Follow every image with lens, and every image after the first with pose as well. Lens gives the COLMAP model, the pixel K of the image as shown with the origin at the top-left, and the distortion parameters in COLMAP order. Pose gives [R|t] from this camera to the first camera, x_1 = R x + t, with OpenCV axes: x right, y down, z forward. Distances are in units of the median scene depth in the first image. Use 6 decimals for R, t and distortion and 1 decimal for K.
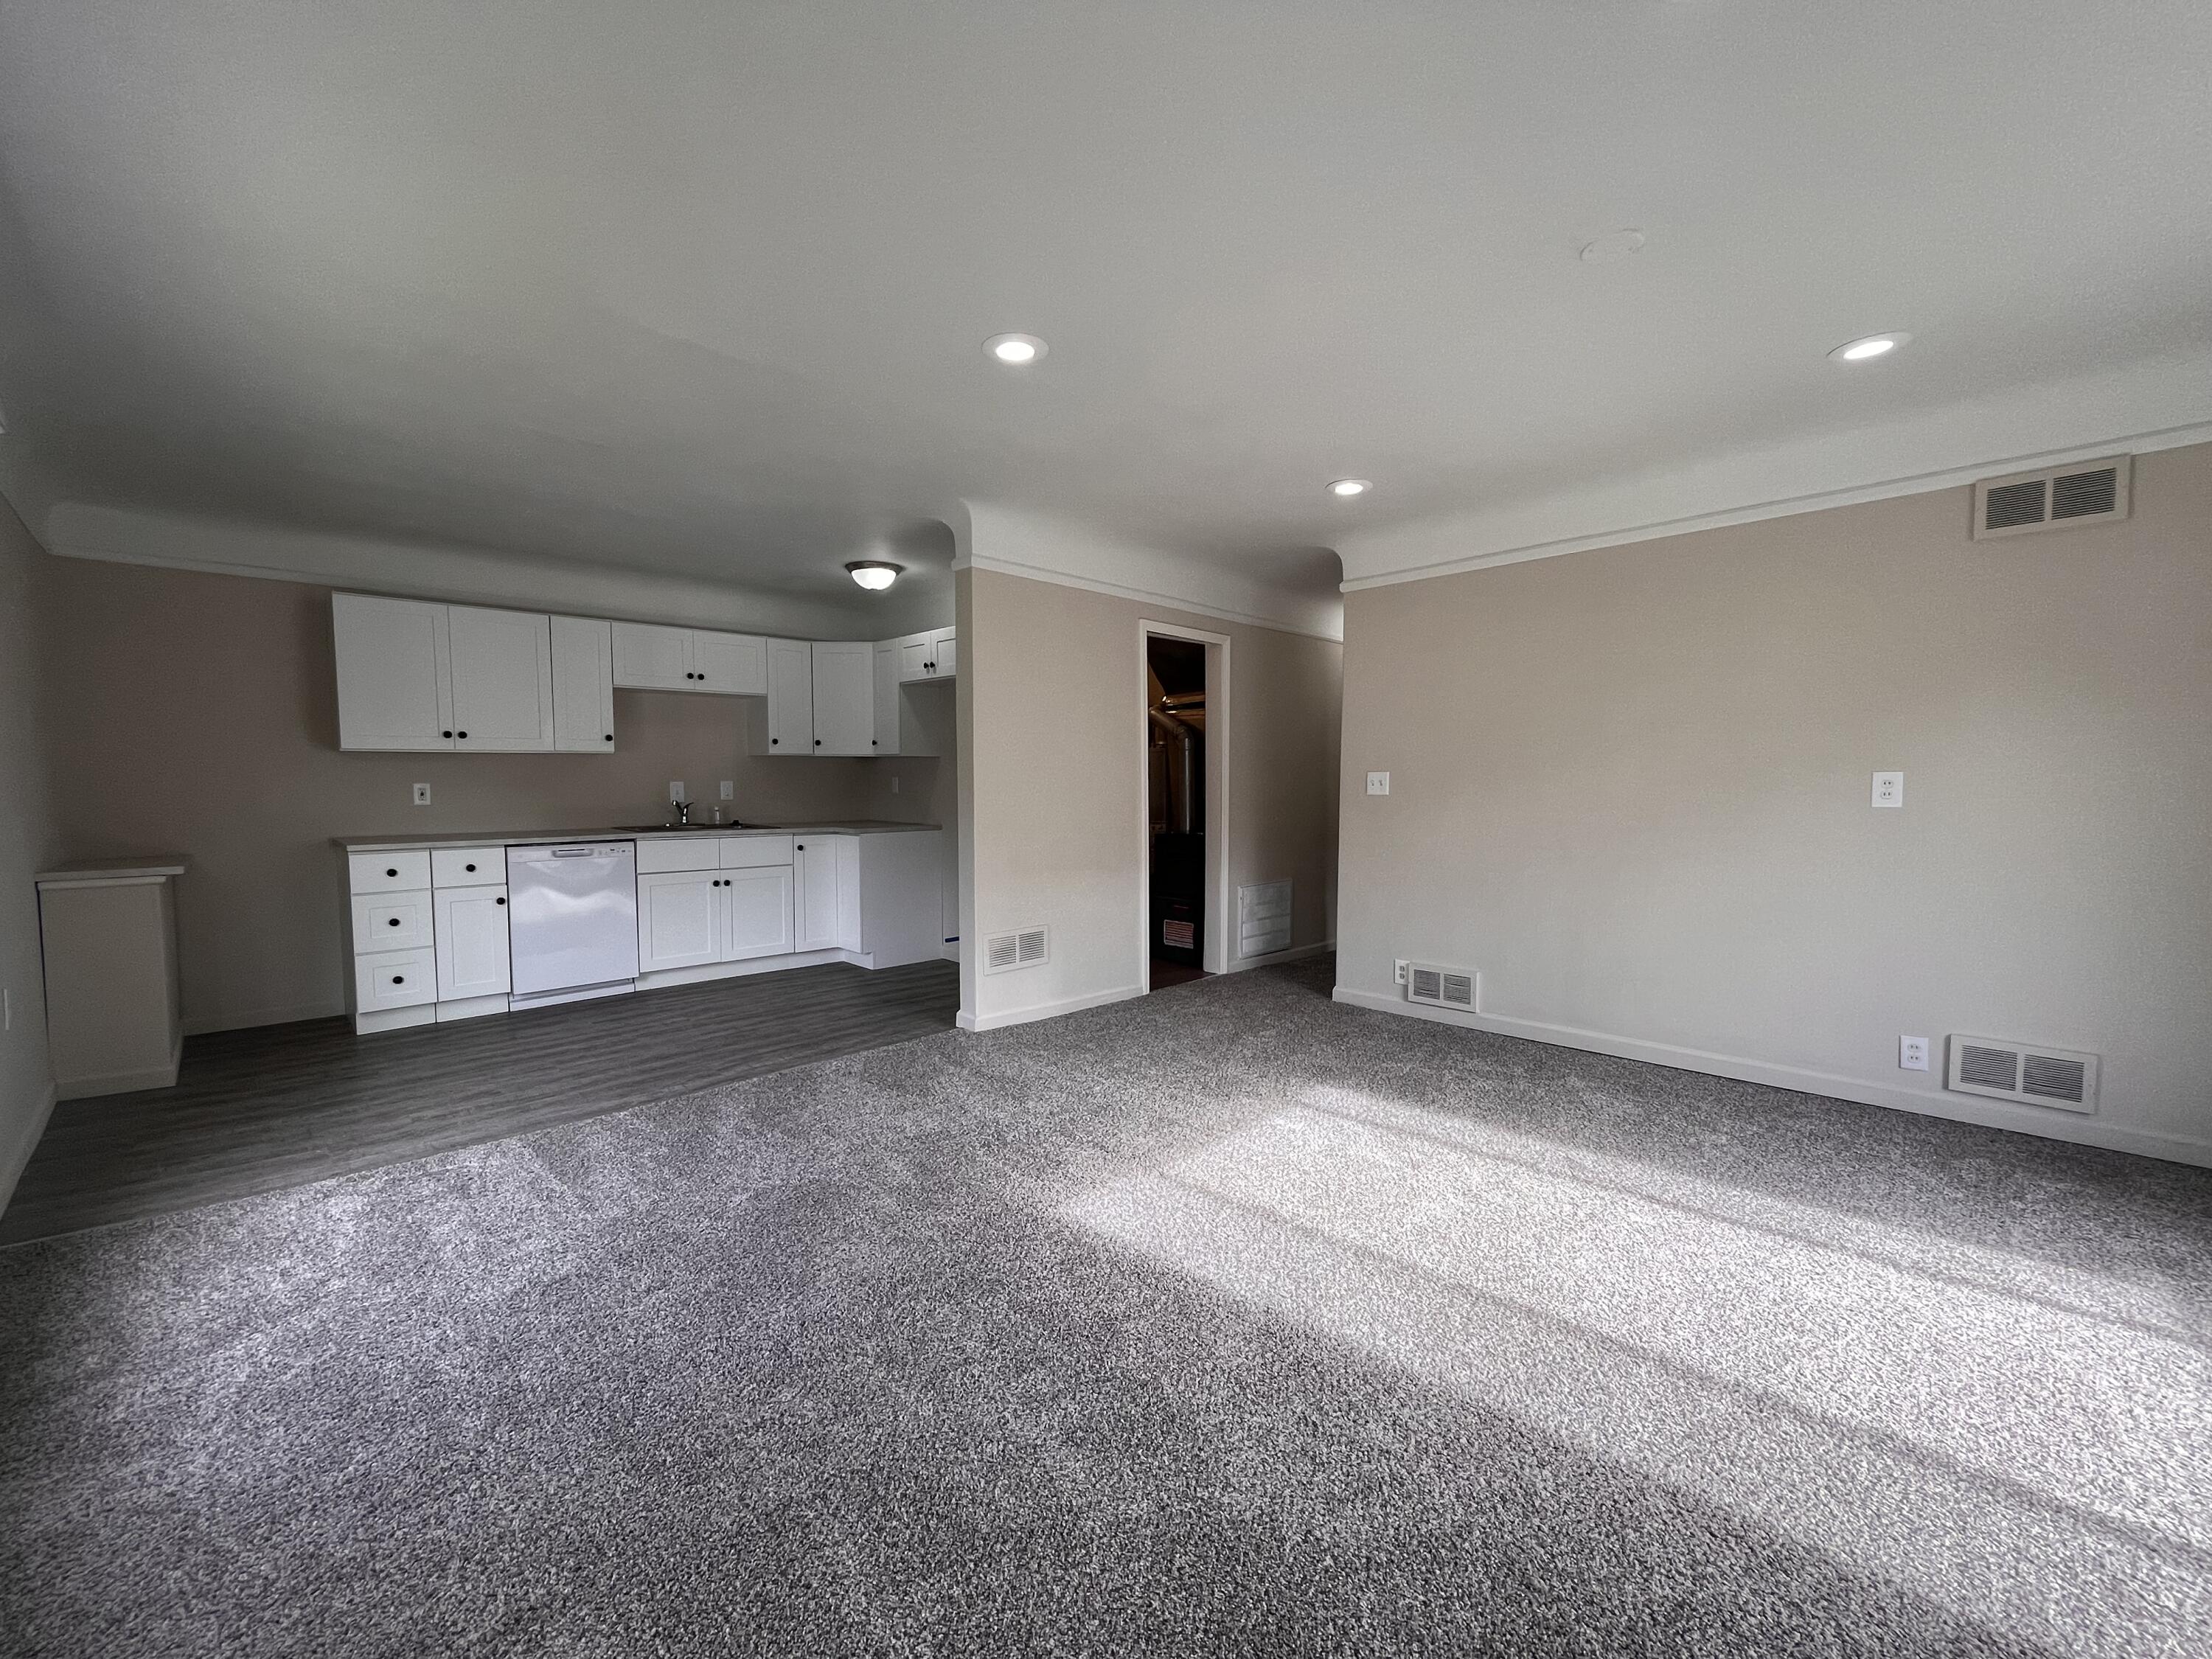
lens RADIAL K [[895.3, 0, 1104.6], [0, 895.3, 834.7], [0, 0, 1]] dist [-0.001643, -0.000538]
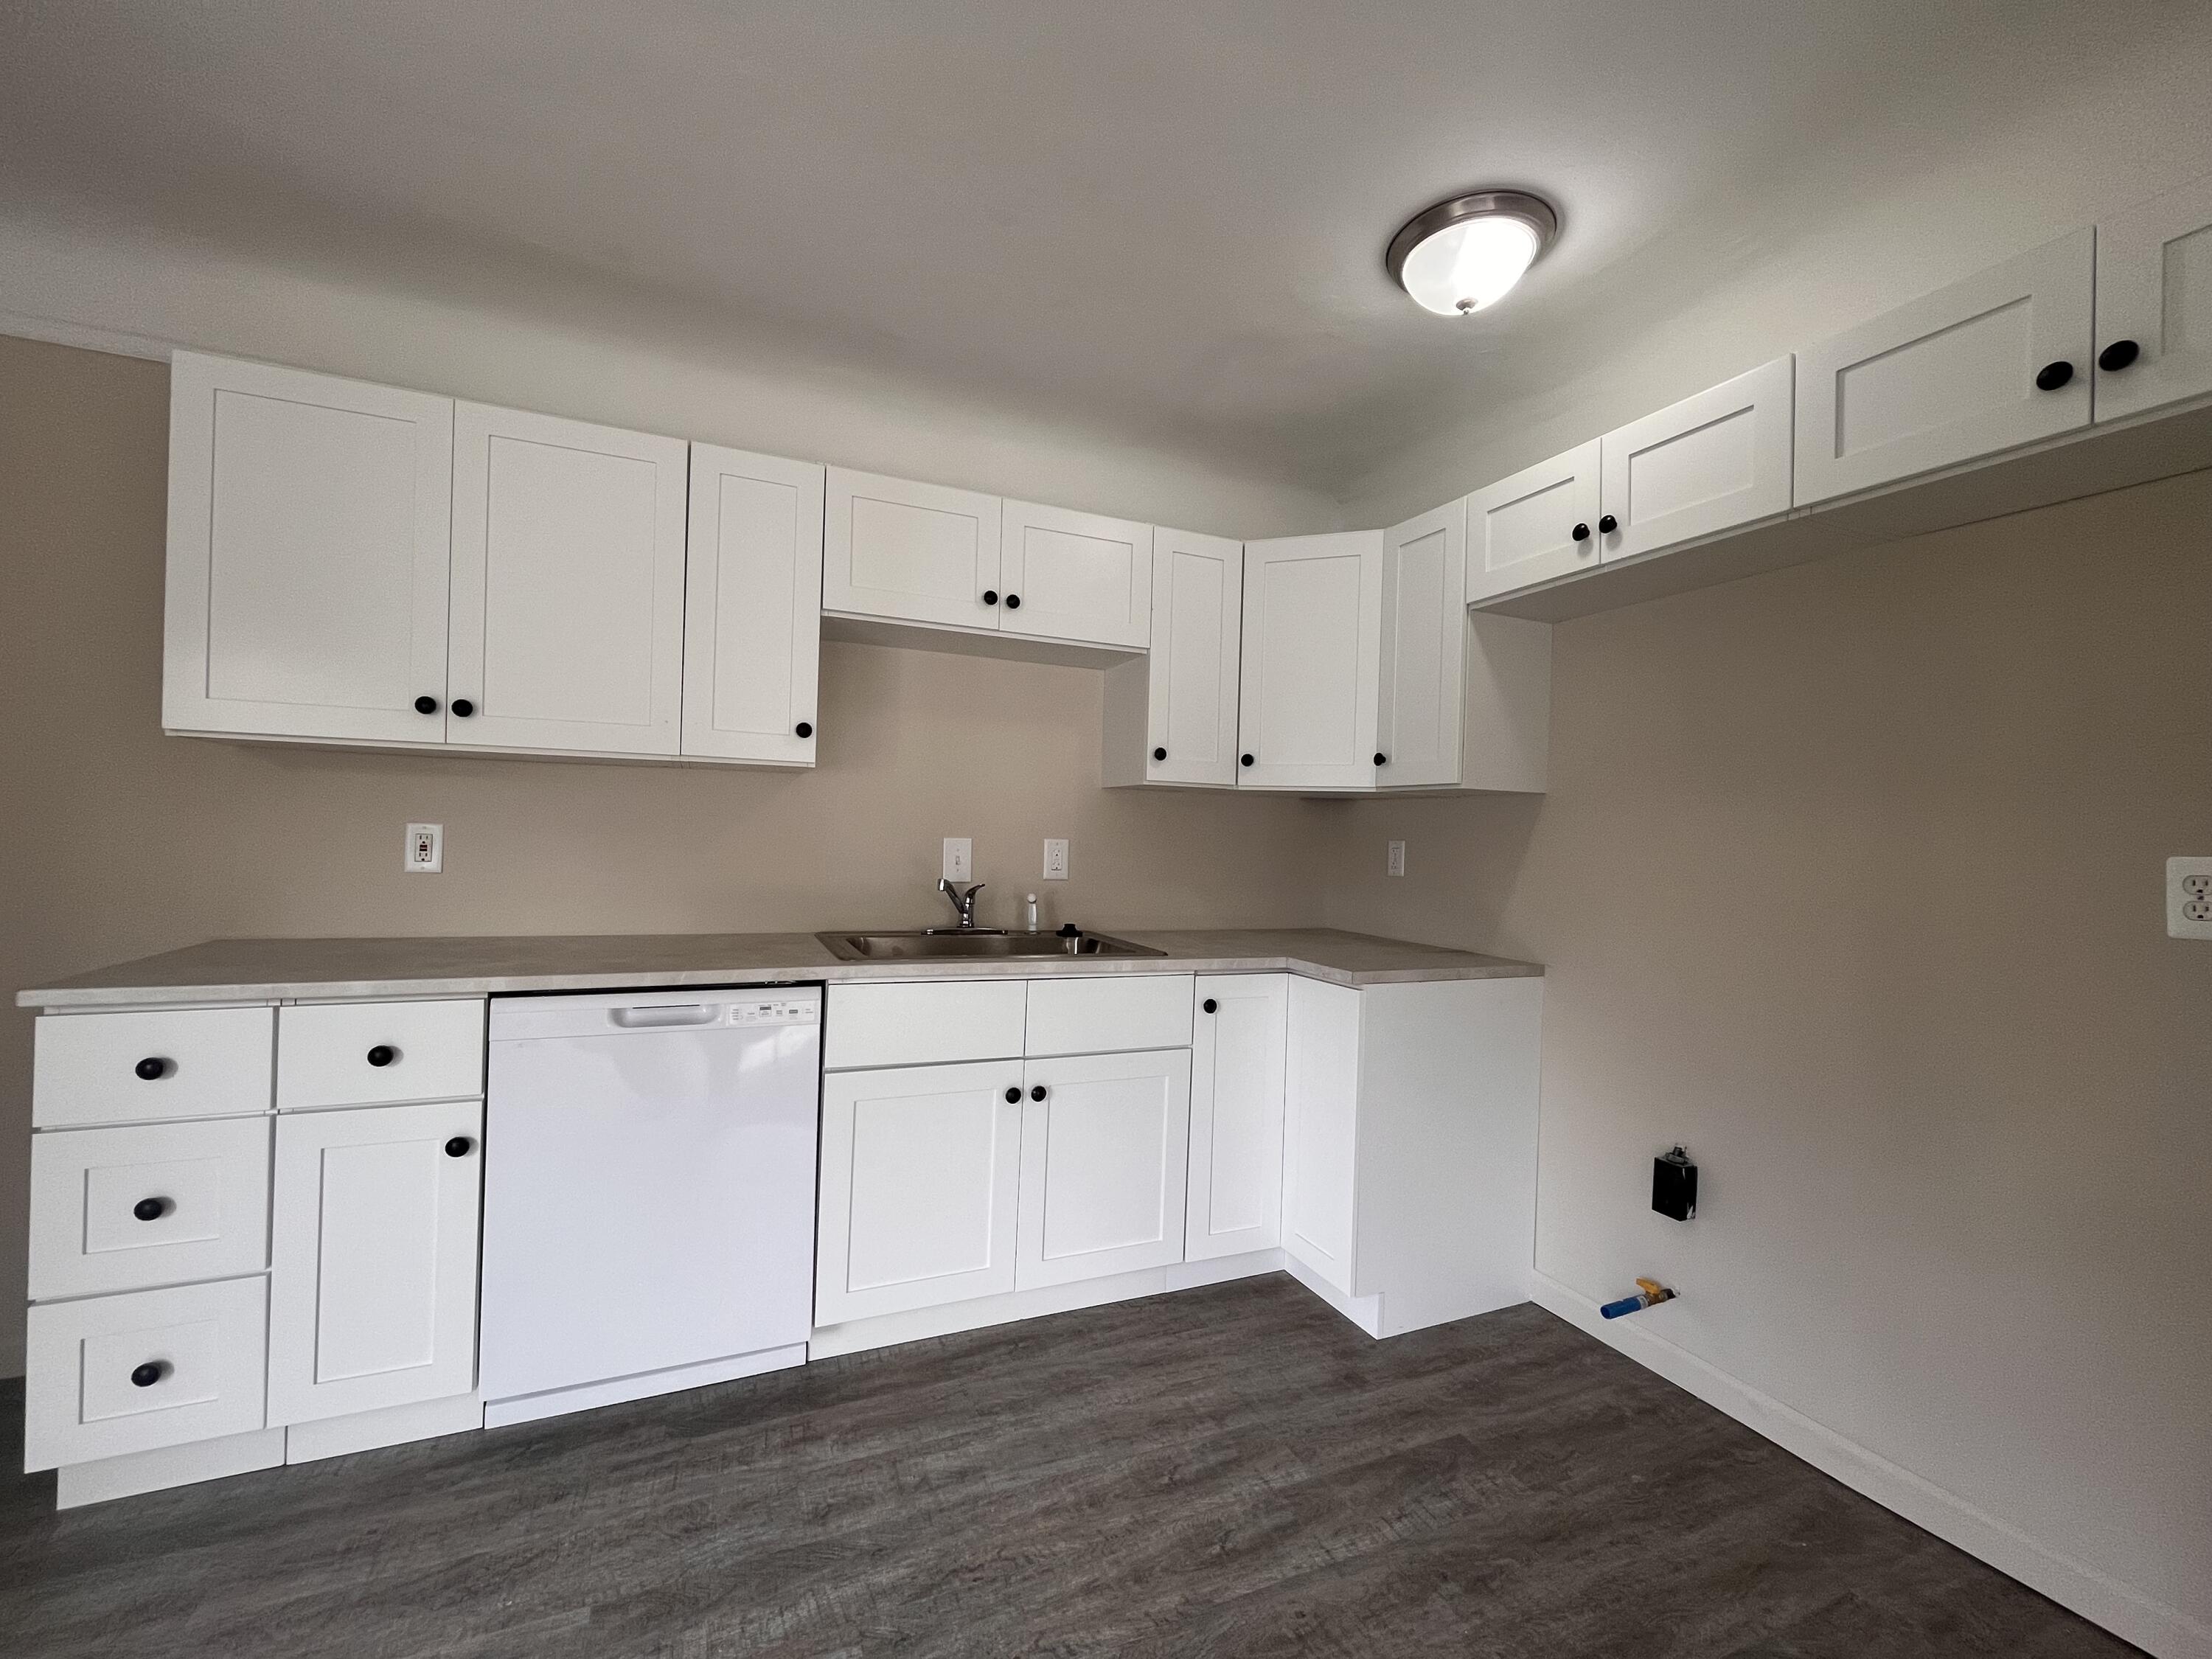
lens RADIAL K [[895.3, 0, 1104.6], [0, 895.3, 834.7], [0, 0, 1]] dist [-0.001643, -0.000538]
pose [[0.934130, 0.025911, -0.355992, -0.230620], [-0.052346, 0.996523, -0.064826, -0.033075], [0.353074, 0.079191, 0.932238, 0.568536]]
